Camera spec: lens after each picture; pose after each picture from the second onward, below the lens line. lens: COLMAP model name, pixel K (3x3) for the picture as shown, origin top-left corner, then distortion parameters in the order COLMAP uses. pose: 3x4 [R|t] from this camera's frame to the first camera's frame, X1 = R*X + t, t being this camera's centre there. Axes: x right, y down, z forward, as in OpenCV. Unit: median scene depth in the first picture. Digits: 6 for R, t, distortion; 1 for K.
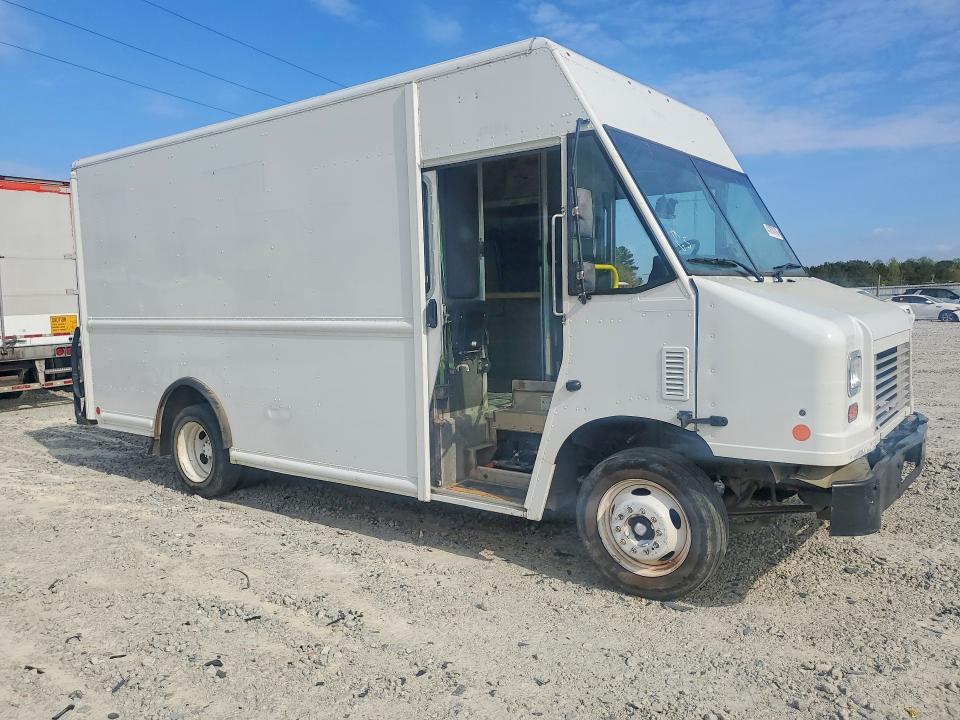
lens RADIAL K [[756.6, 0, 480.0], [0, 756.6, 360.0], [0, 0, 1]] dist [0.005474, -0.007180]
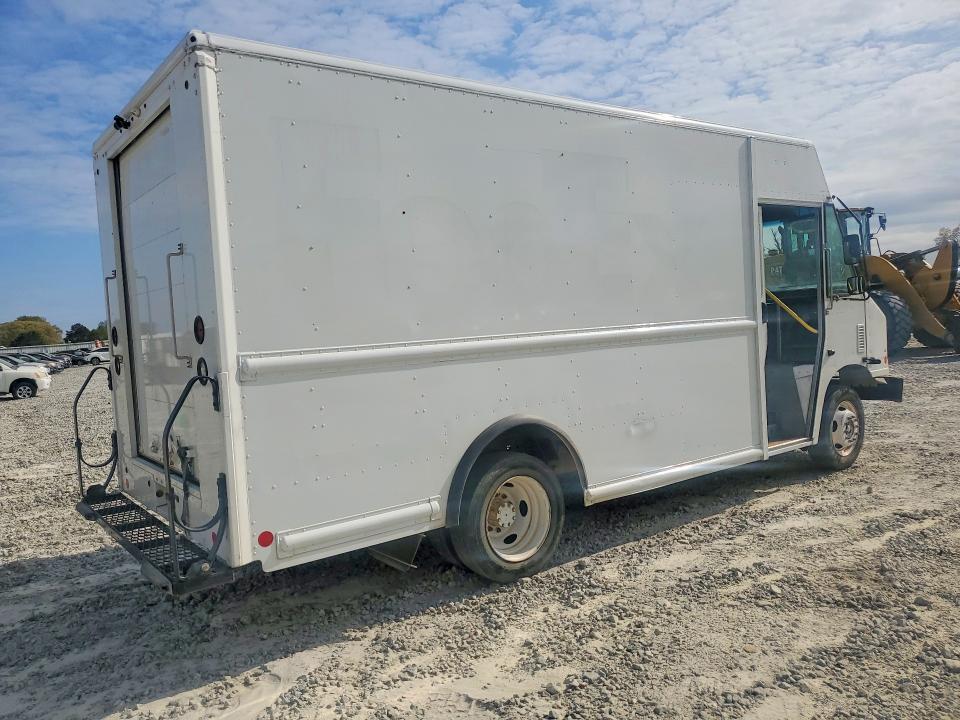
lens RADIAL K [[756.6, 0, 480.0], [0, 756.6, 360.0], [0, 0, 1]] dist [0.005474, -0.007180]
pose [[0.280512, -0.040650, 0.958989, -1.240330], [0.138204, 0.990403, 0.001556, -0.042102], [-0.949849, 0.132100, 0.283438, 0.926098]]
